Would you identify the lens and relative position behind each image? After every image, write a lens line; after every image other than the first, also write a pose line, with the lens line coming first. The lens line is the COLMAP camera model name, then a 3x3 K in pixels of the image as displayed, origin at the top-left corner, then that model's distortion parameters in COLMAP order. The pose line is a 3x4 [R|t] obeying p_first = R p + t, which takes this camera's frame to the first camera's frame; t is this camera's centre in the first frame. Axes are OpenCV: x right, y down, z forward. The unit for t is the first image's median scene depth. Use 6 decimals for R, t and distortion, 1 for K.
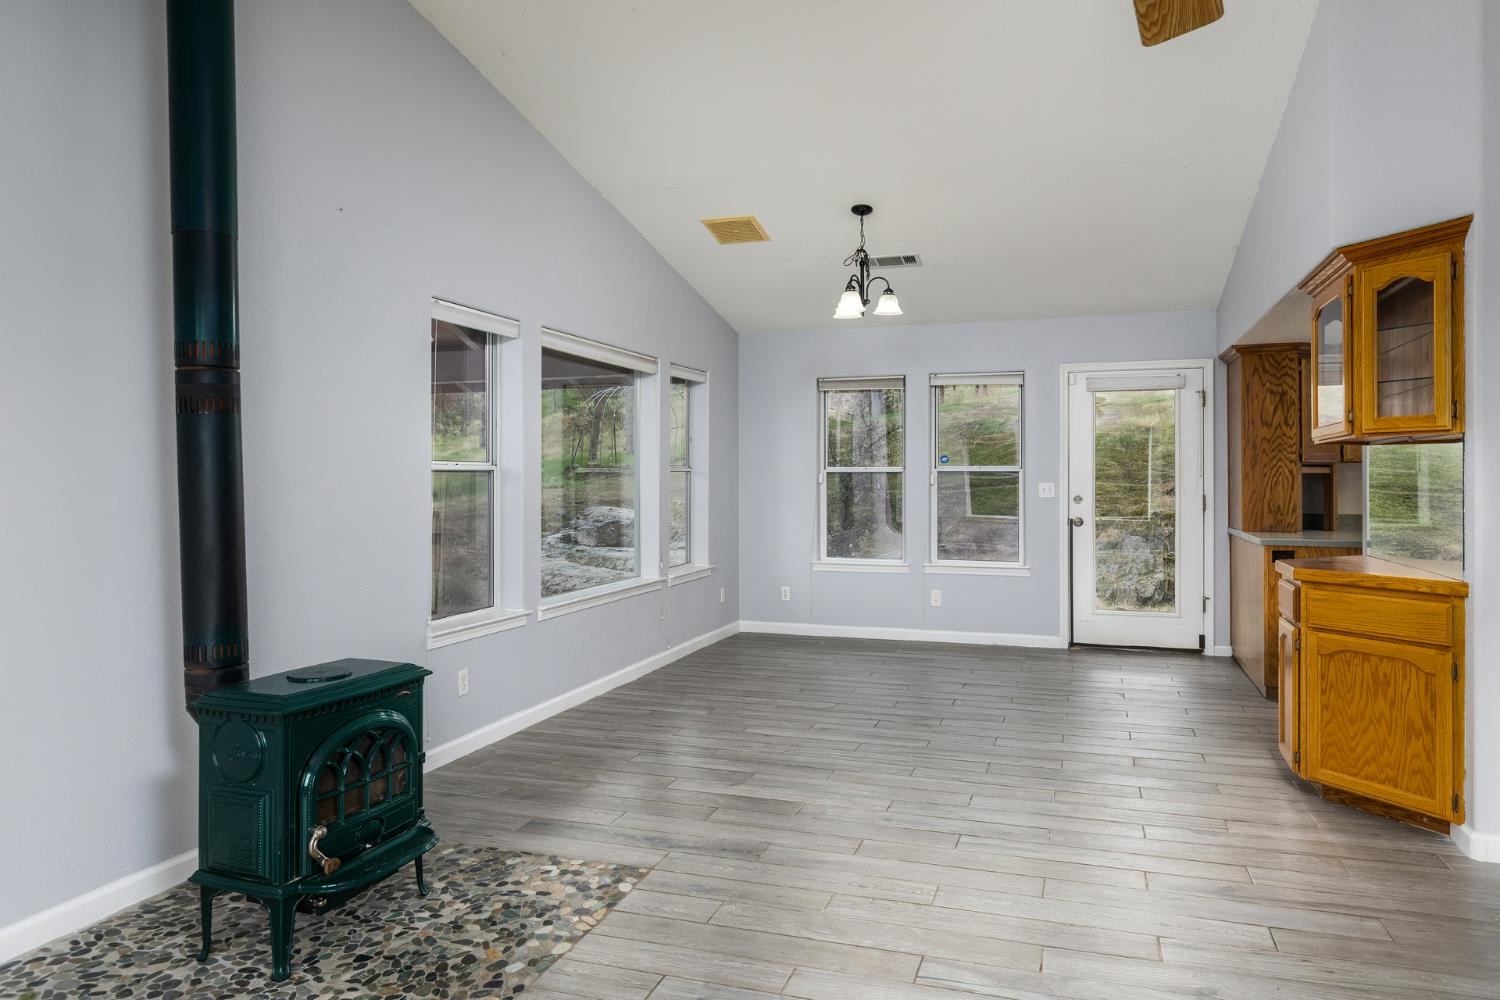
lens RADIAL K [[973.3, 0, 769.5], [0, 973.3, 474.0], [0, 0, 1]] dist [0.013582, -0.004091]
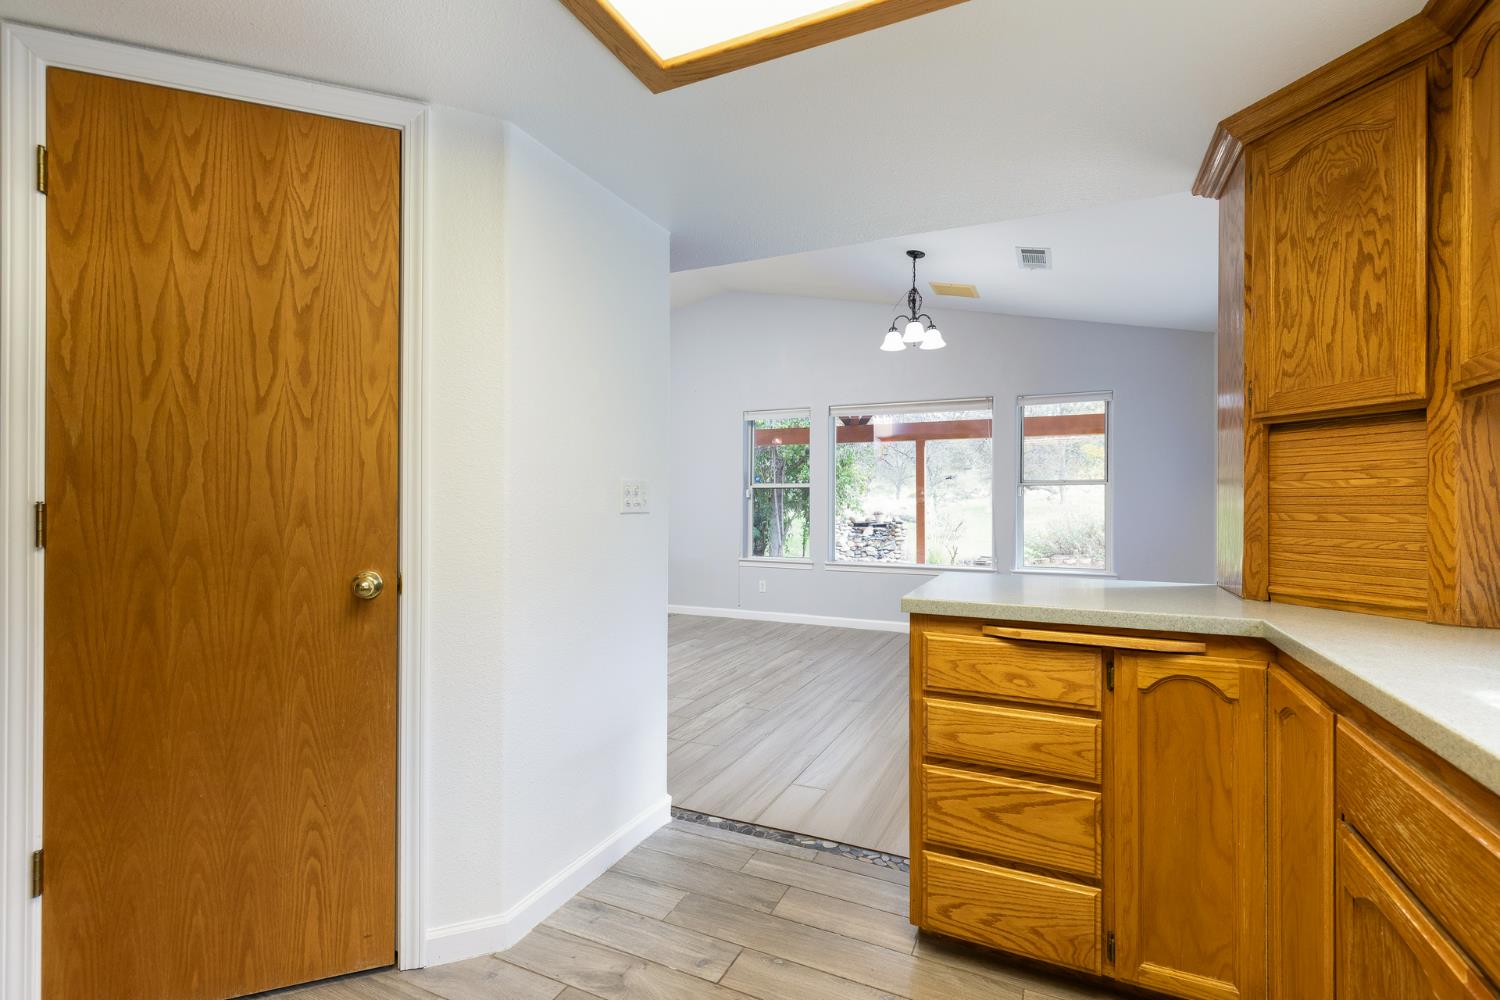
lens RADIAL K [[675.8, 0, 756.6], [0, 675.8, 502.6], [0, 0, 1]] dist [0.002995, 0.000031]
pose [[-0.129049, -0.003637, -0.991632, 0.913568], [-0.002530, 0.999991, -0.003338, 0.024043], [0.991635, 0.002078, -0.129057, 0.916481]]
